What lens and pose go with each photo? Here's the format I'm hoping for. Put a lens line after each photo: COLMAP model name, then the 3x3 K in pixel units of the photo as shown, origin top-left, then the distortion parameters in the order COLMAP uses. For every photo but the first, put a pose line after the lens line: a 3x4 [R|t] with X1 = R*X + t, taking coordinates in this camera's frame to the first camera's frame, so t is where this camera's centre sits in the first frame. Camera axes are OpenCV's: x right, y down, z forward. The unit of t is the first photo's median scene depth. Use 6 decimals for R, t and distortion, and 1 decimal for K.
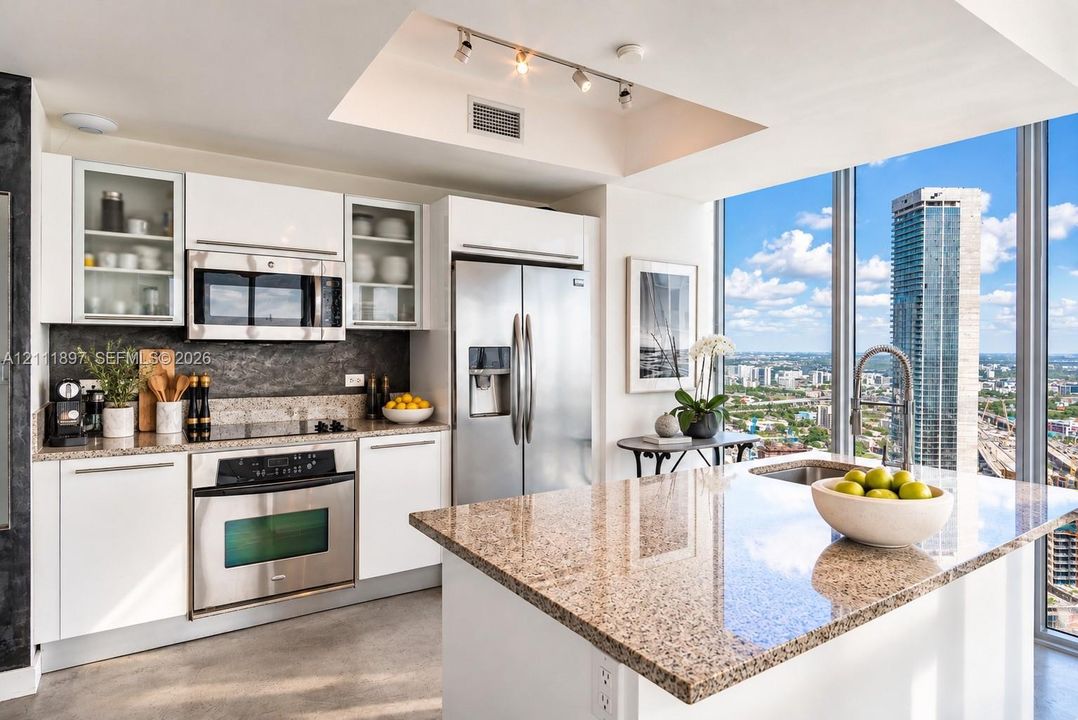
lens RADIAL K [[607.6, 0, 539.0], [0, 607.6, 360.0], [0, 0, 1]] dist [0.004025, 0.000516]
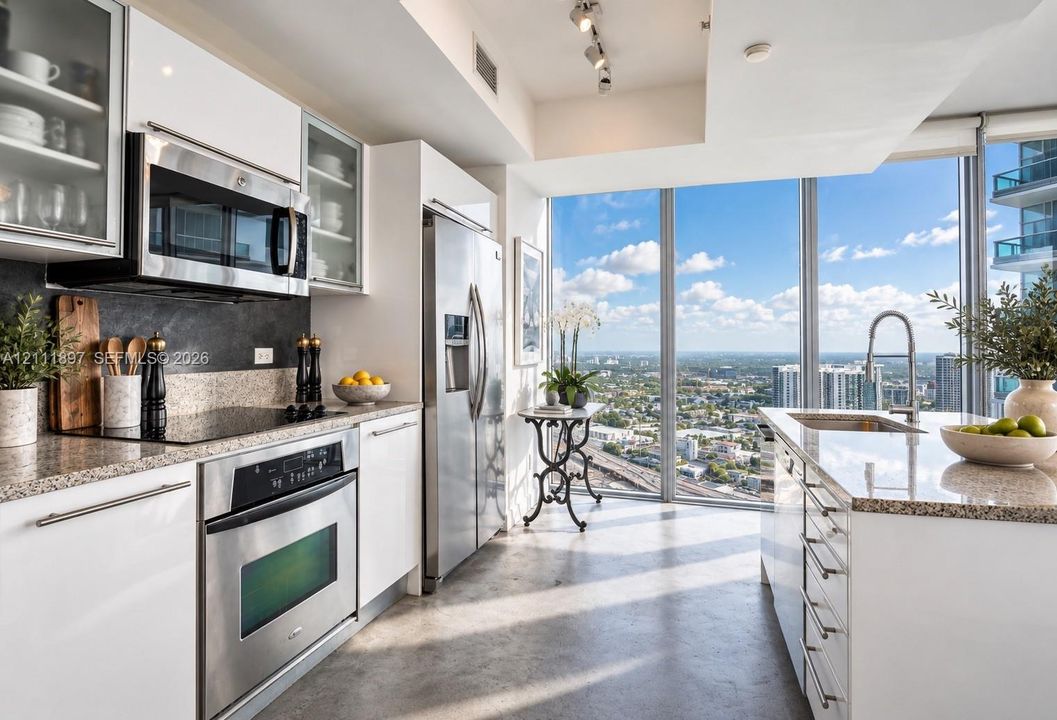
lens RADIAL K [[581.7, 0, 525.9], [0, 581.7, 321.5], [0, 0, 1]] dist [-0.000613, -0.000300]
pose [[0.776642, 0.023854, 0.629491, -0.591240], [0.016915, 0.998133, -0.058692, 0.044970], [-0.629715, 0.056231, 0.774788, 0.287692]]
